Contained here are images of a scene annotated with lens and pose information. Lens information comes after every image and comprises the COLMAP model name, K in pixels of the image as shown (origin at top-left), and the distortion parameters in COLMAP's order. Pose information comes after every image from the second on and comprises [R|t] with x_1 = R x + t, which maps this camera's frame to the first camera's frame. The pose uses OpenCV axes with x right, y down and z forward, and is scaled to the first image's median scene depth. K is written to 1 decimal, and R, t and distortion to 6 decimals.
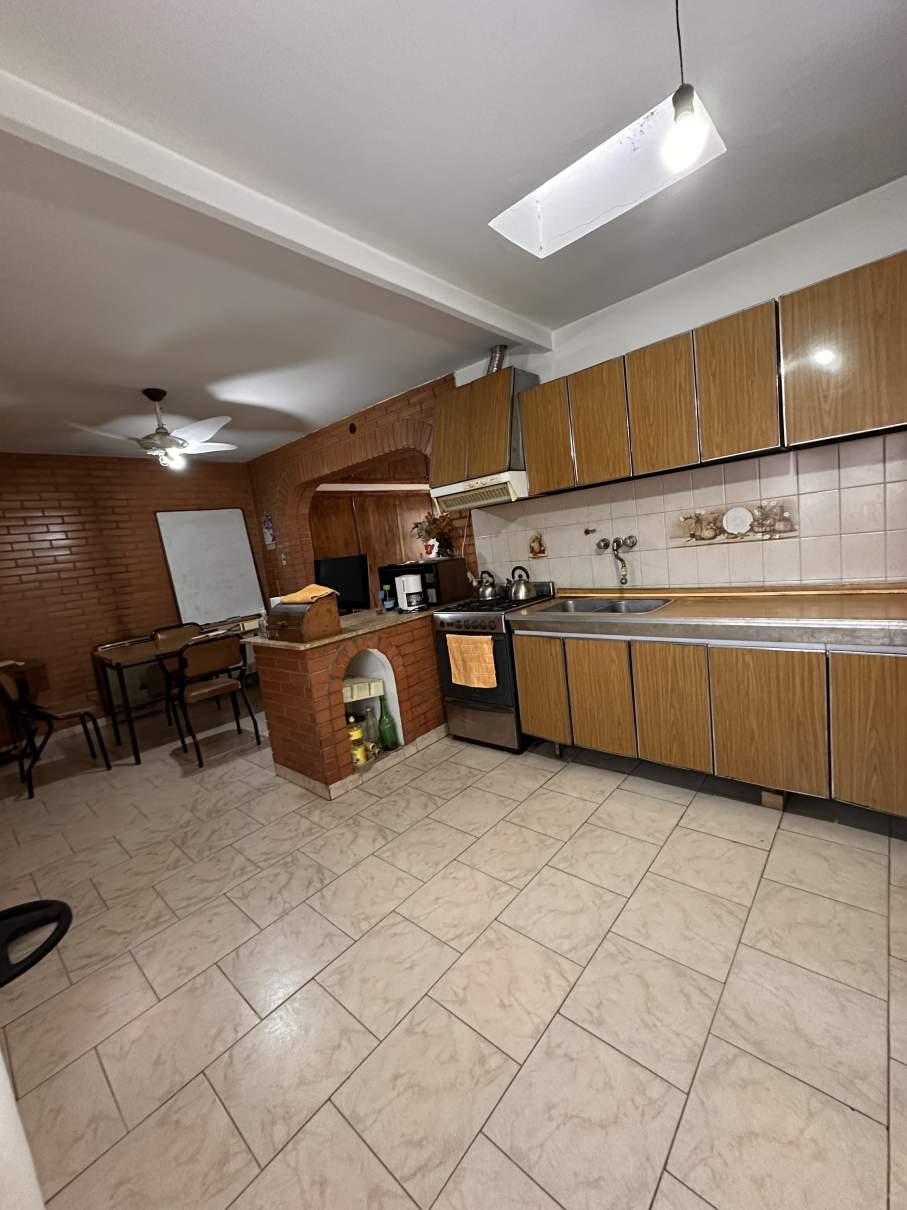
lens RADIAL K [[482.1, 0, 453.5], [0, 482.1, 603.5], [0, 0, 1]] dist [-0.003991, 0.000944]
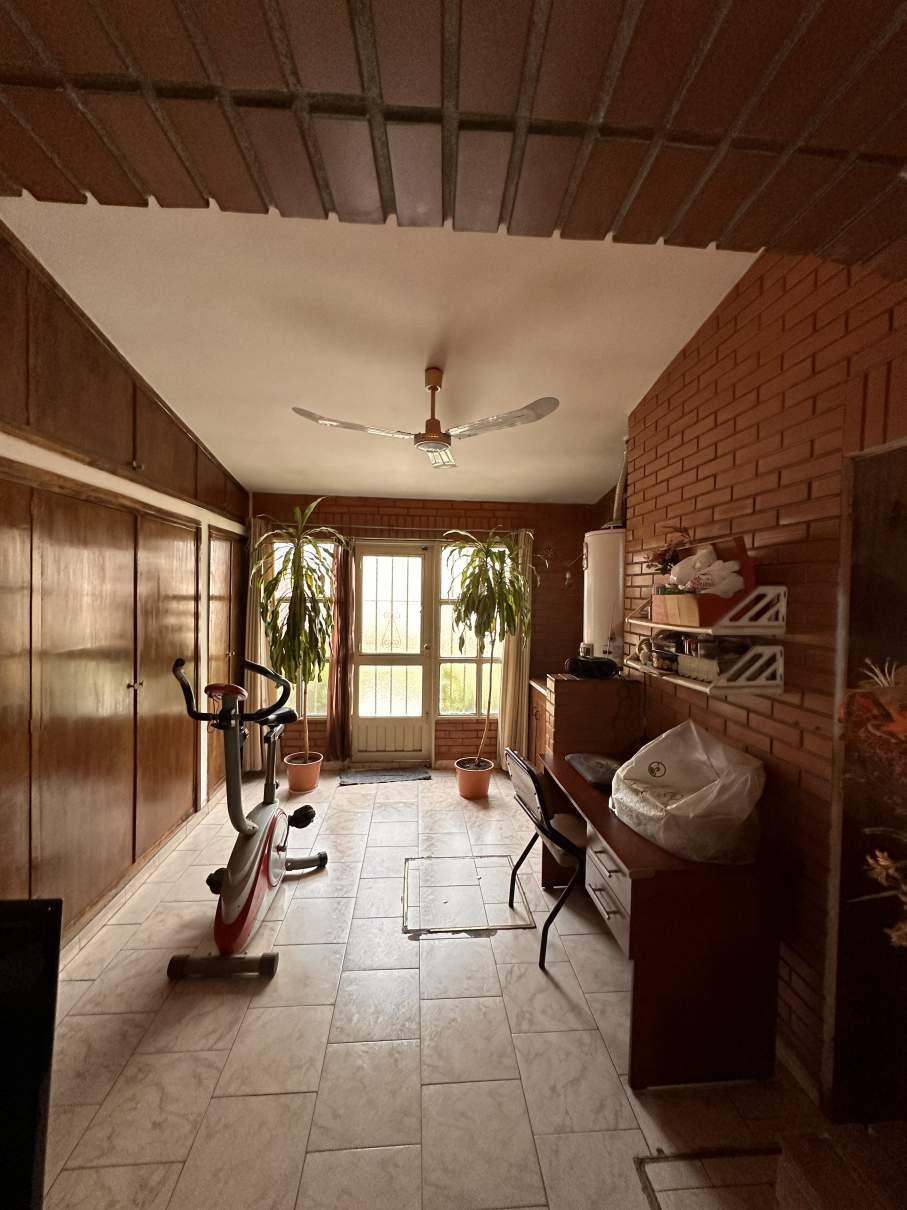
lens RADIAL K [[482.1, 0, 452.5], [0, 482.1, 604.4], [0, 0, 1]] dist [-0.003991, 0.000944]
pose [[0.684958, 0.117649, 0.719021, -0.349298], [-0.013102, 0.988706, -0.149294, -0.261240], [-0.728465, 0.092839, 0.678763, 1.450166]]
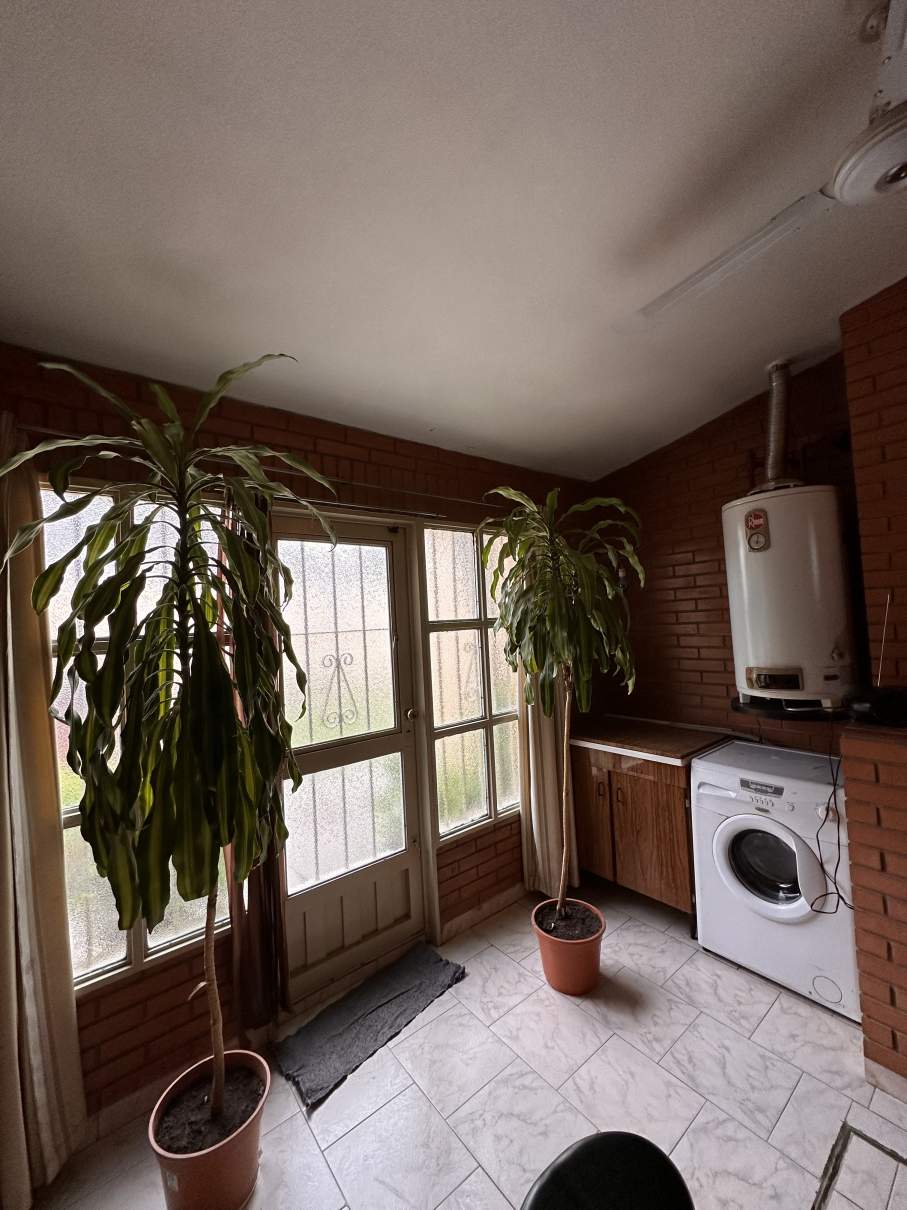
lens RADIAL K [[482.1, 0, 456.3], [0, 482.1, 604.6], [0, 0, 1]] dist [-0.003991, 0.000944]
pose [[0.176342, 0.145680, 0.973489, -0.077061], [0.148849, 0.973668, -0.172670, -0.389484], [-0.973010, 0.175352, 0.150014, 2.384316]]
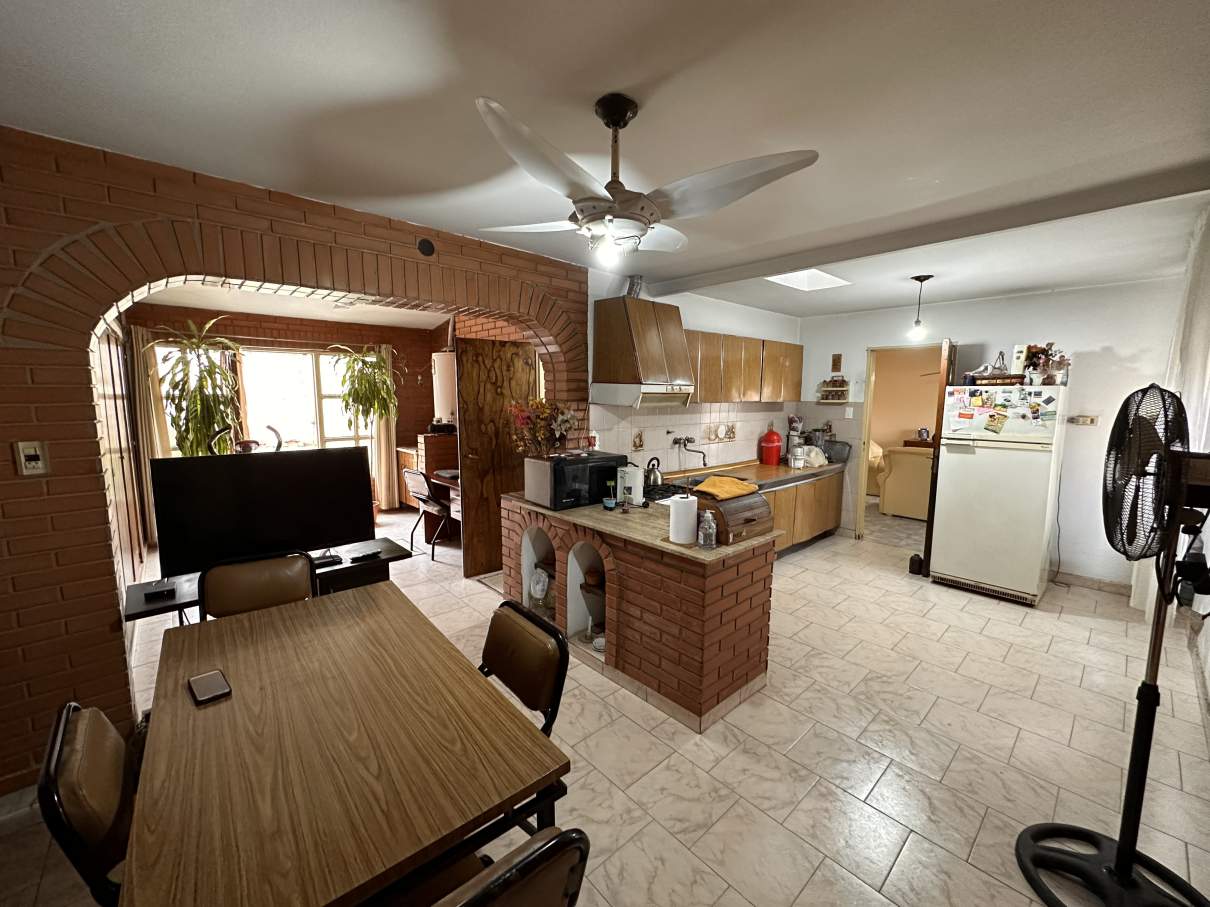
lens RADIAL K [[482.1, 0, 603.6], [0, 482.1, 453.7], [0, 0, 1]] dist [-0.003991, 0.000944]
pose [[0.108283, 0.000732, 0.994120, -1.236609], [0.105312, 0.994364, -0.012203, -0.094761], [-0.988526, 0.106014, 0.107595, 1.113100]]
